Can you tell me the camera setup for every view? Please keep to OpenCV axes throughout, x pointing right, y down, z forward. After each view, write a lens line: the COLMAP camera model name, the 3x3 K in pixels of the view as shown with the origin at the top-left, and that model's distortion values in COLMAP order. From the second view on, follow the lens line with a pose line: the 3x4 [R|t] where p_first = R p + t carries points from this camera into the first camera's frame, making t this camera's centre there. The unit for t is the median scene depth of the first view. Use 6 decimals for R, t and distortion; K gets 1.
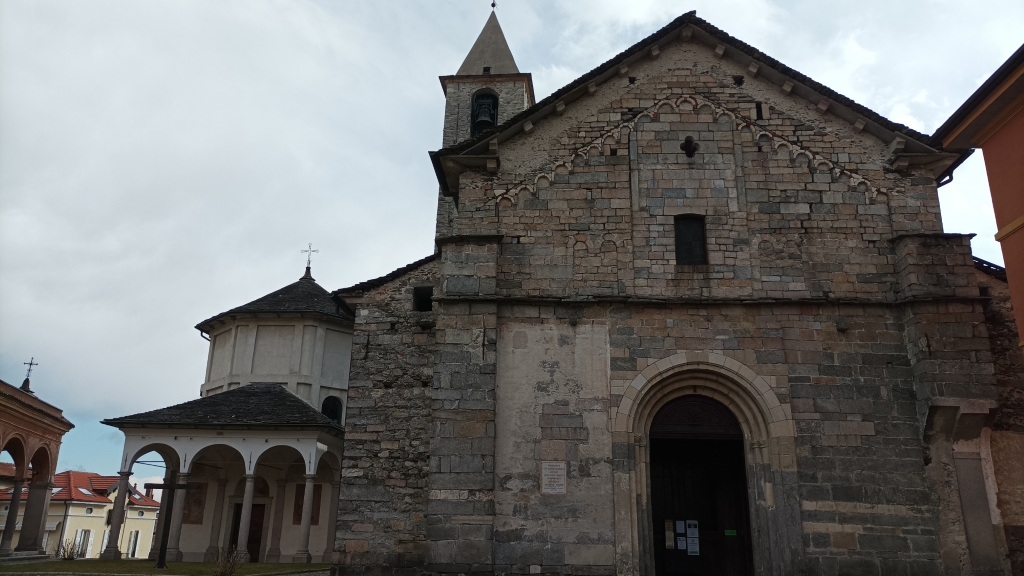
lens RADIAL K [[758.0, 0, 509.7], [0, 758.0, 291.0], [0, 0, 1]] dist [0.023380, -0.001025]
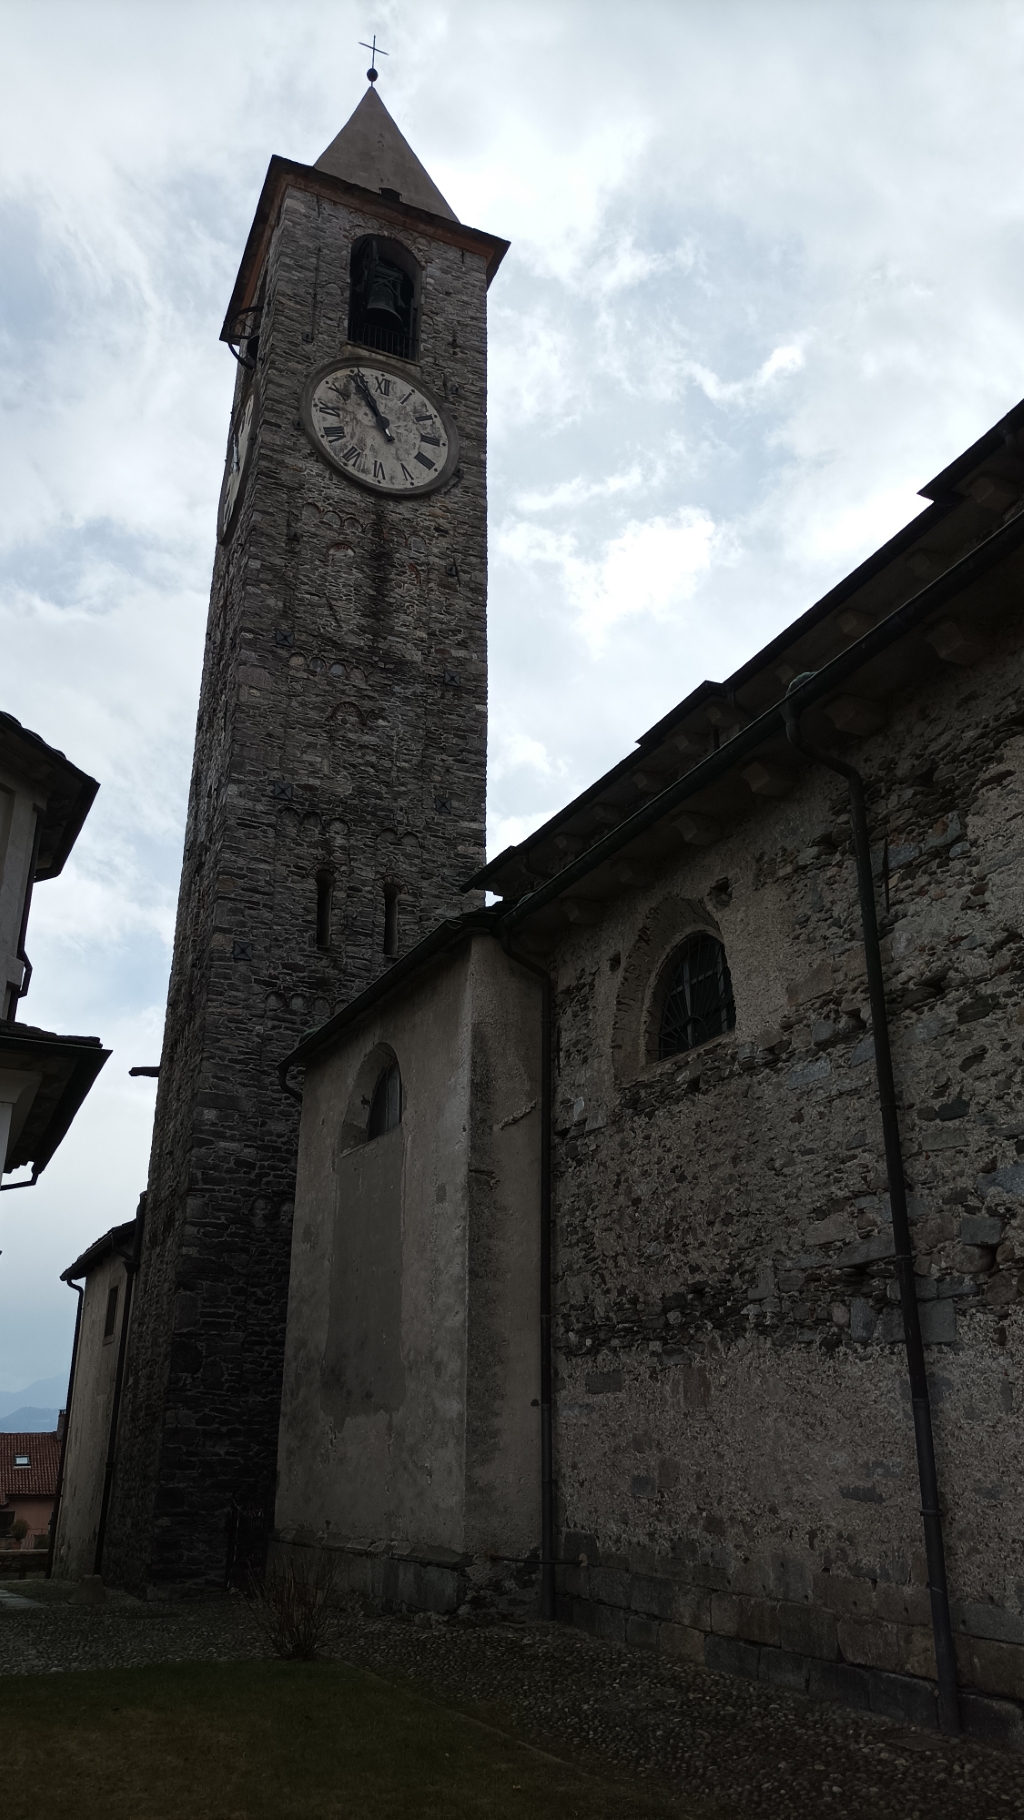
lens RADIAL K [[1347.0, 0, 512.0], [0, 1347.0, 910.0], [0, 0, 1]] dist [0.040292, -0.031924]
pose [[0.873460, 0.161151, 0.459454, -0.509615], [-0.138964, 0.986899, -0.081968, 0.229276], [-0.466644, 0.007748, 0.884411, 0.846471]]
